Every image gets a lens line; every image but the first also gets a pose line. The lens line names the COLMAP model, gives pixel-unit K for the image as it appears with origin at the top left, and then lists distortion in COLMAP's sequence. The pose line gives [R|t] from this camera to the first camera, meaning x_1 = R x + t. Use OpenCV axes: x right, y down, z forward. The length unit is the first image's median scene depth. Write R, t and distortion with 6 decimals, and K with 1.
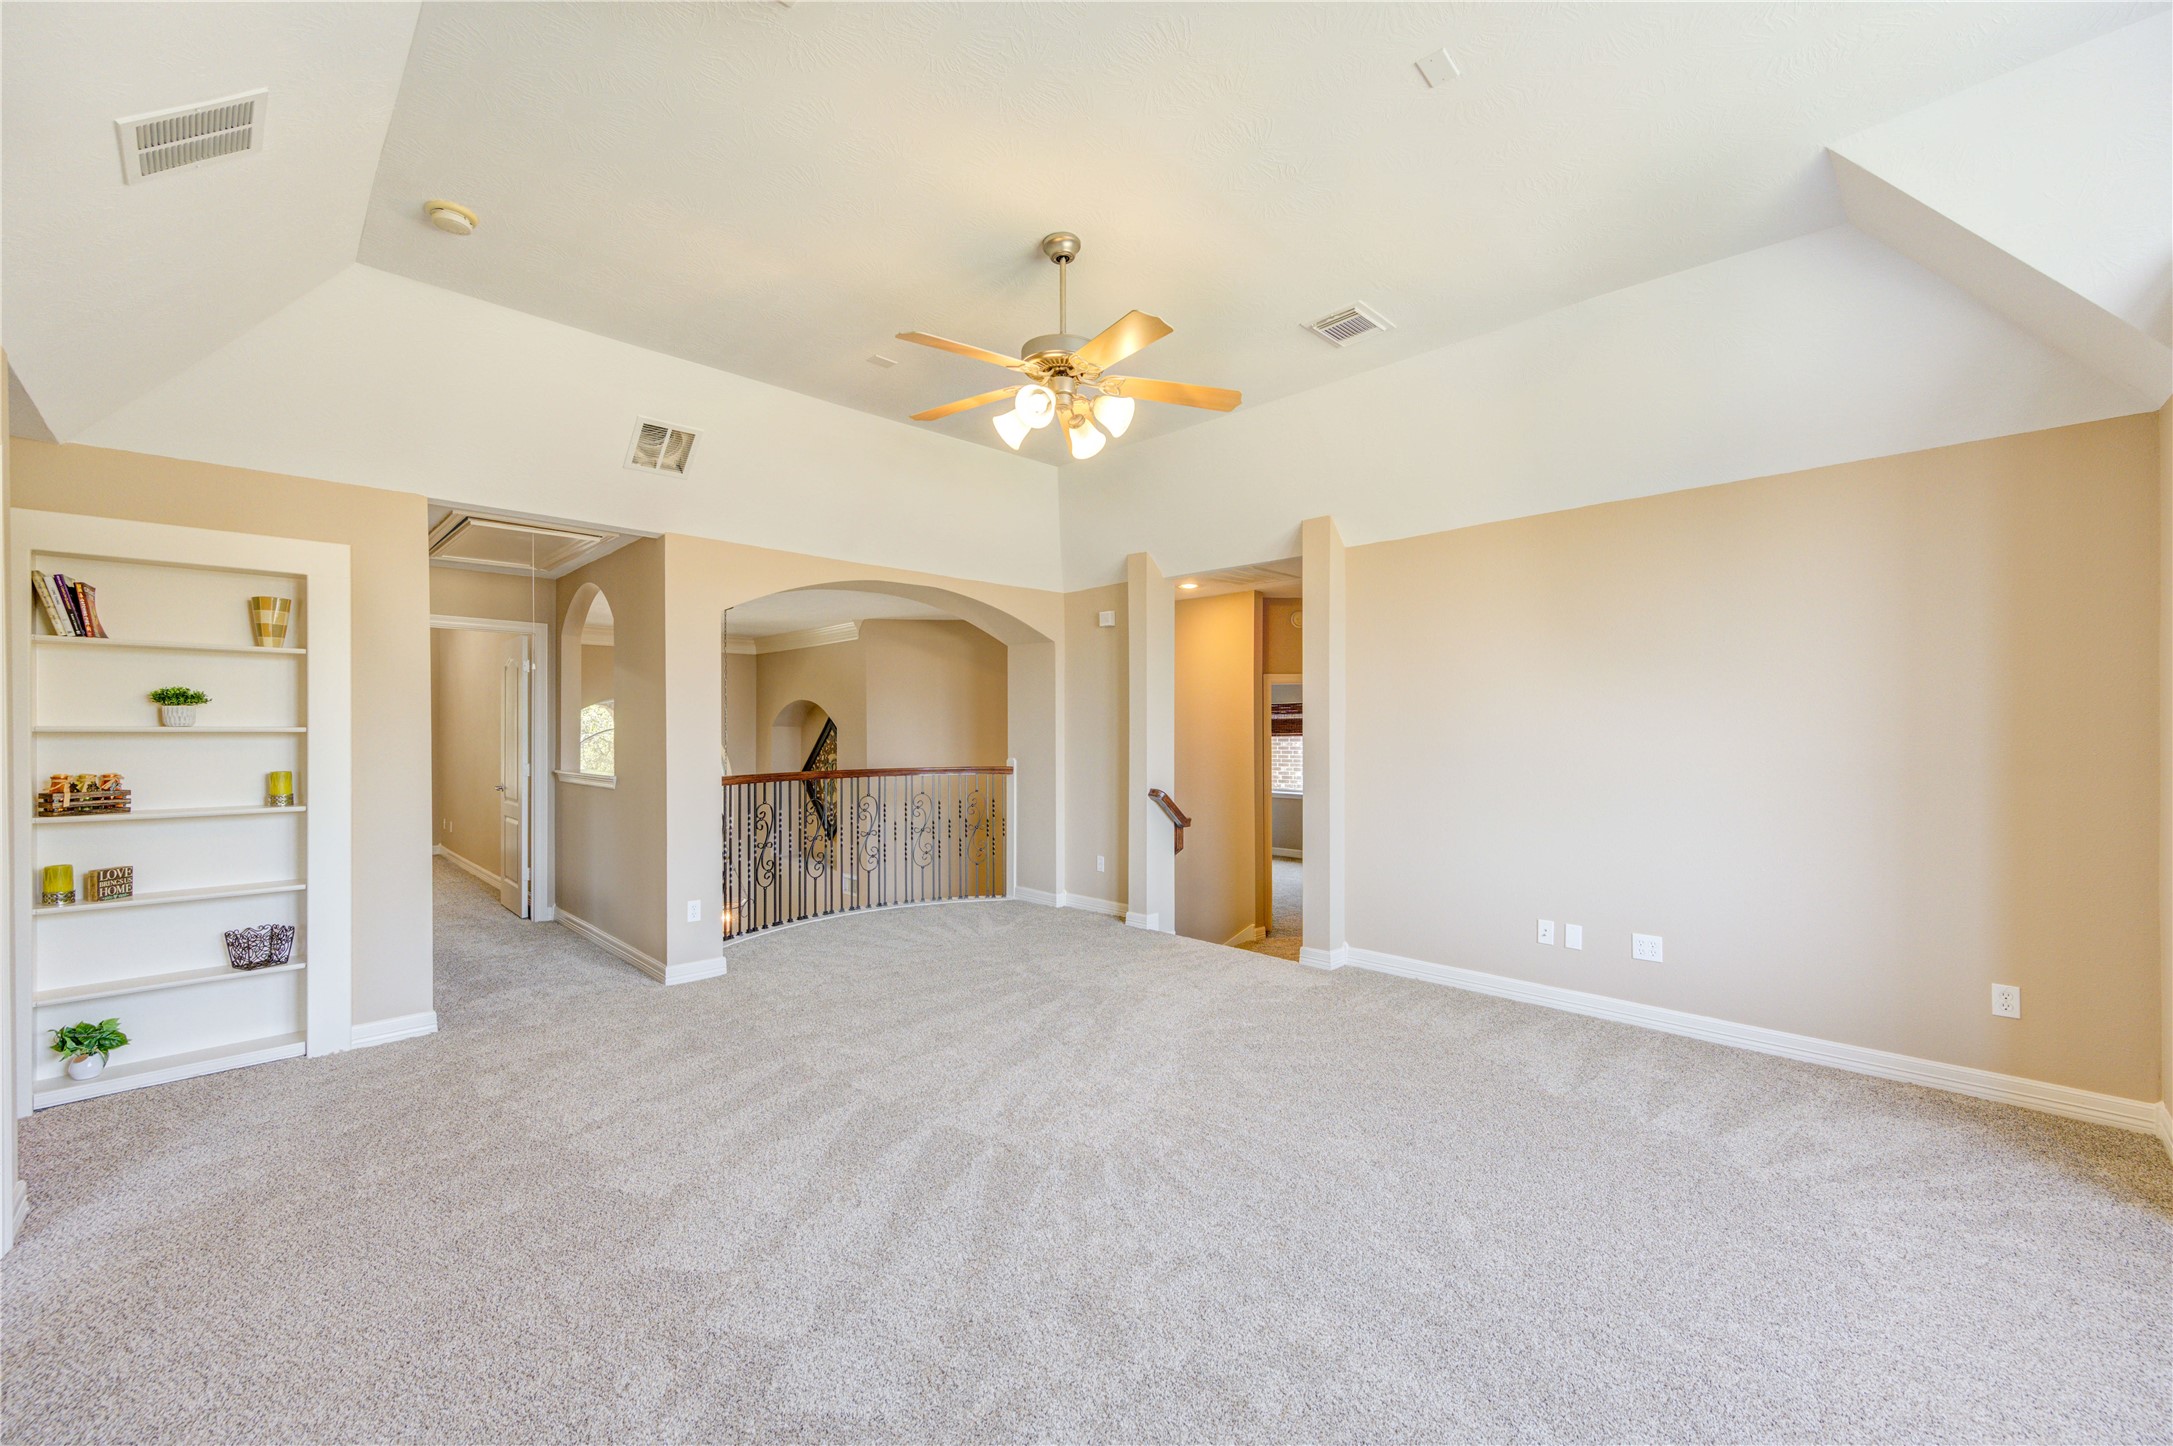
lens RADIAL K [[846.5, 0, 1086.9], [0, 846.5, 729.2], [0, 0, 1]] dist [0.001499, 0.001219]
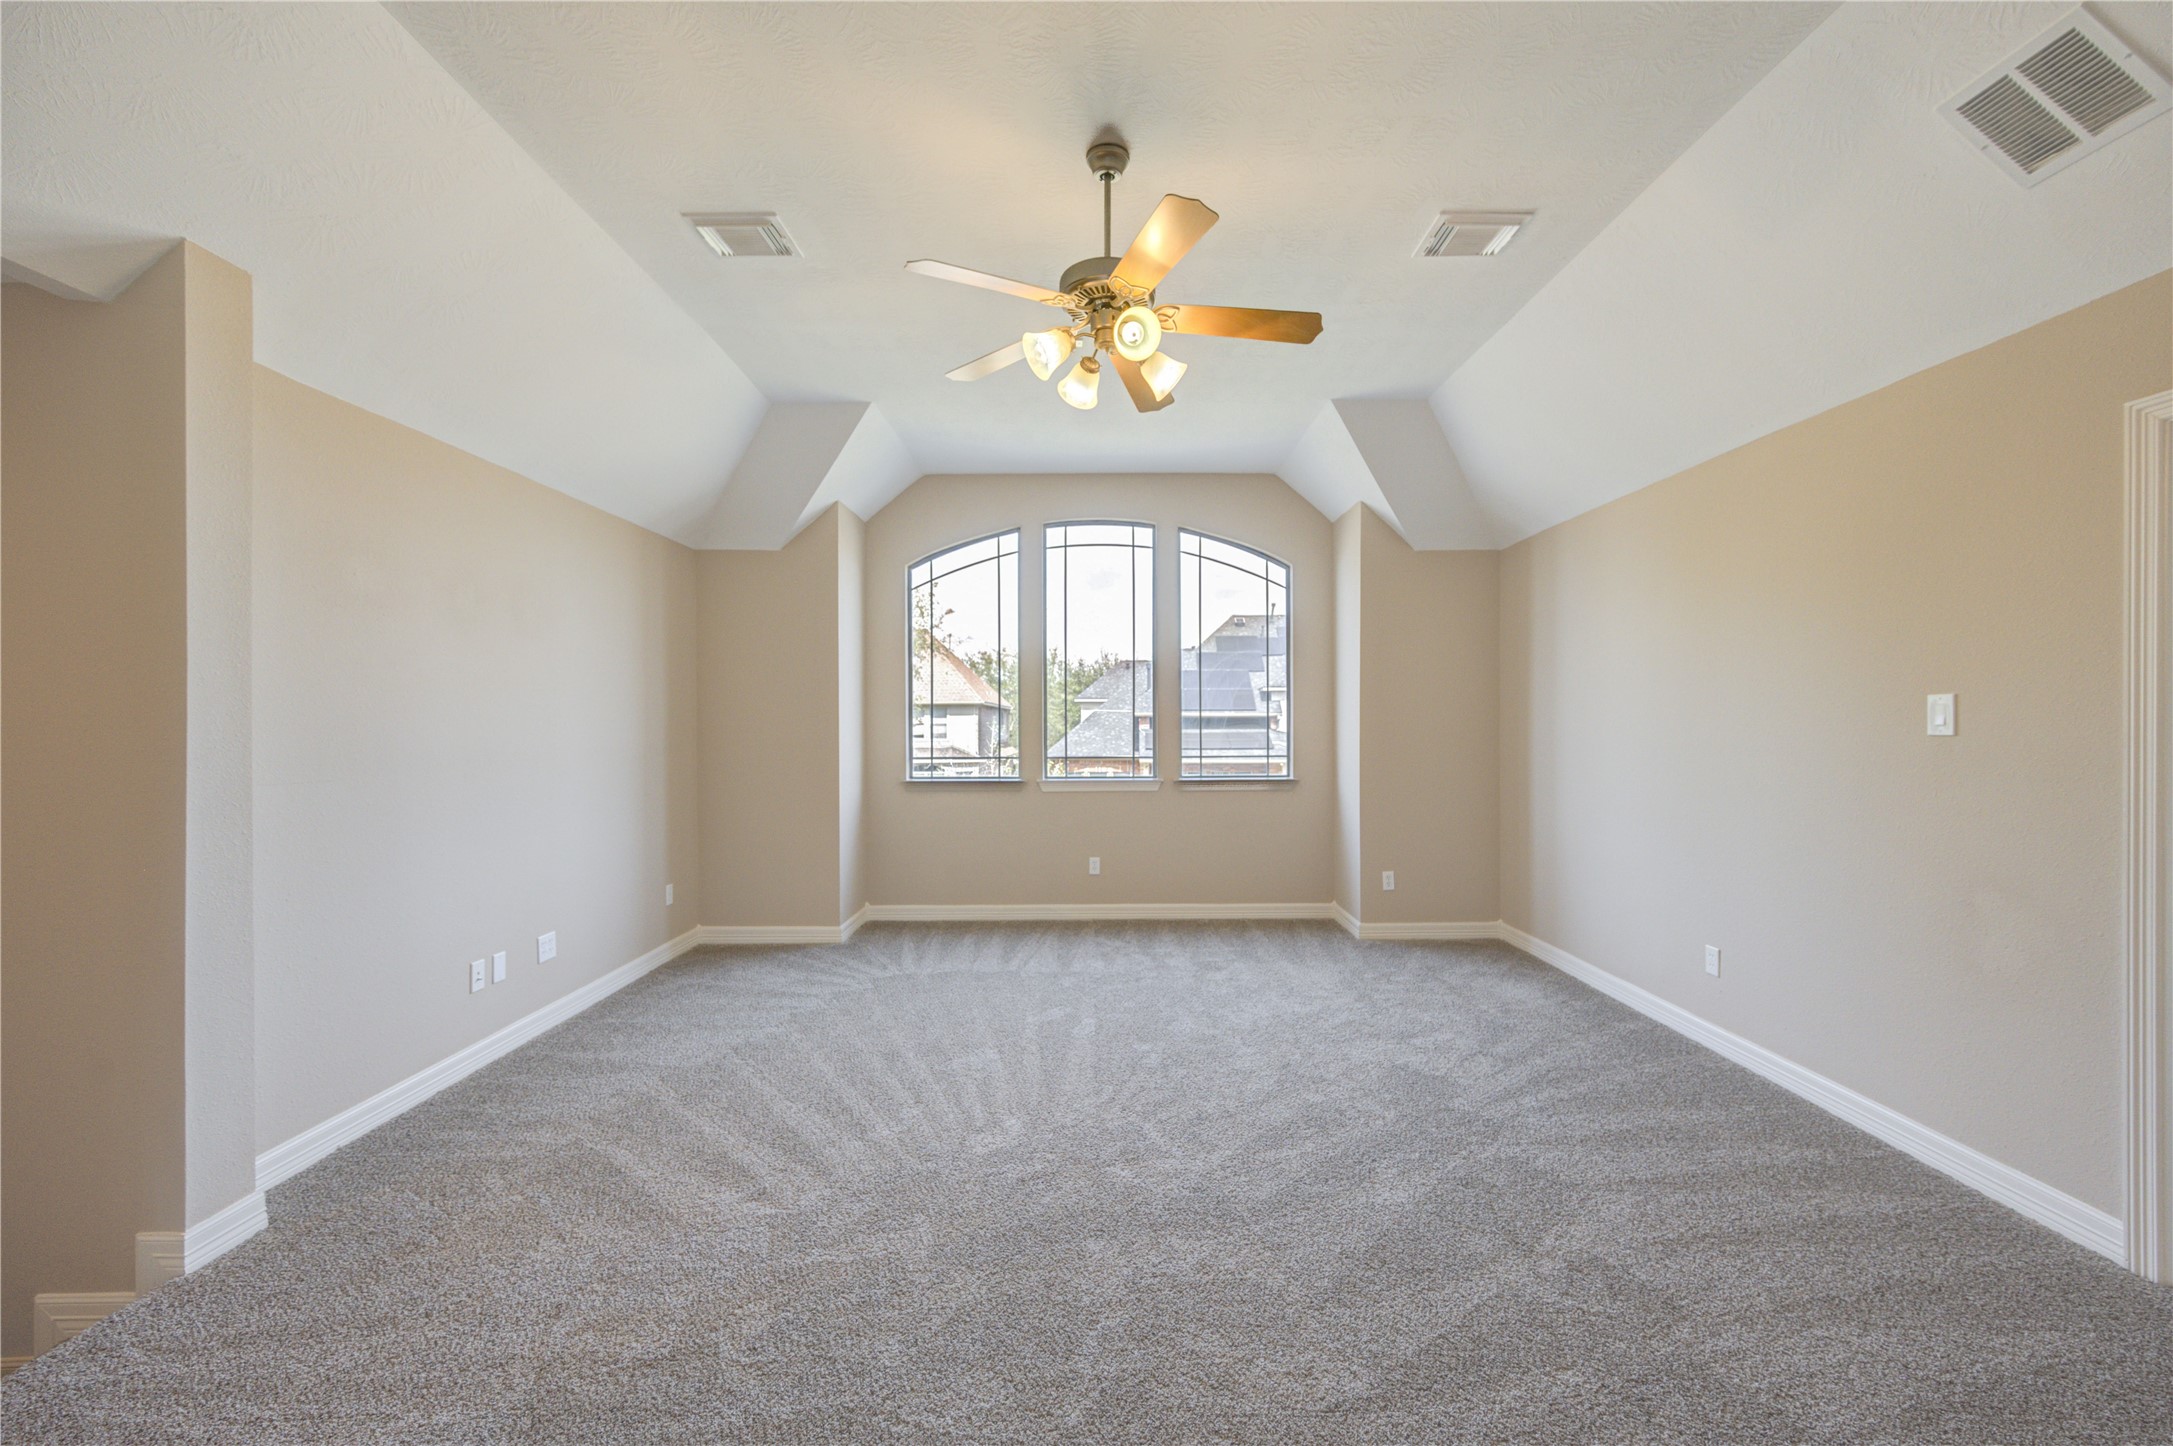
lens RADIAL K [[846.5, 0, 1085.5], [0, 846.5, 727.2], [0, 0, 1]] dist [0.001499, 0.001219]
pose [[-0.718359, 0.000422, 0.695673, -0.454098], [-0.002230, 0.999993, -0.002910, 0.002677], [-0.695669, -0.003641, -0.718353, 1.210763]]
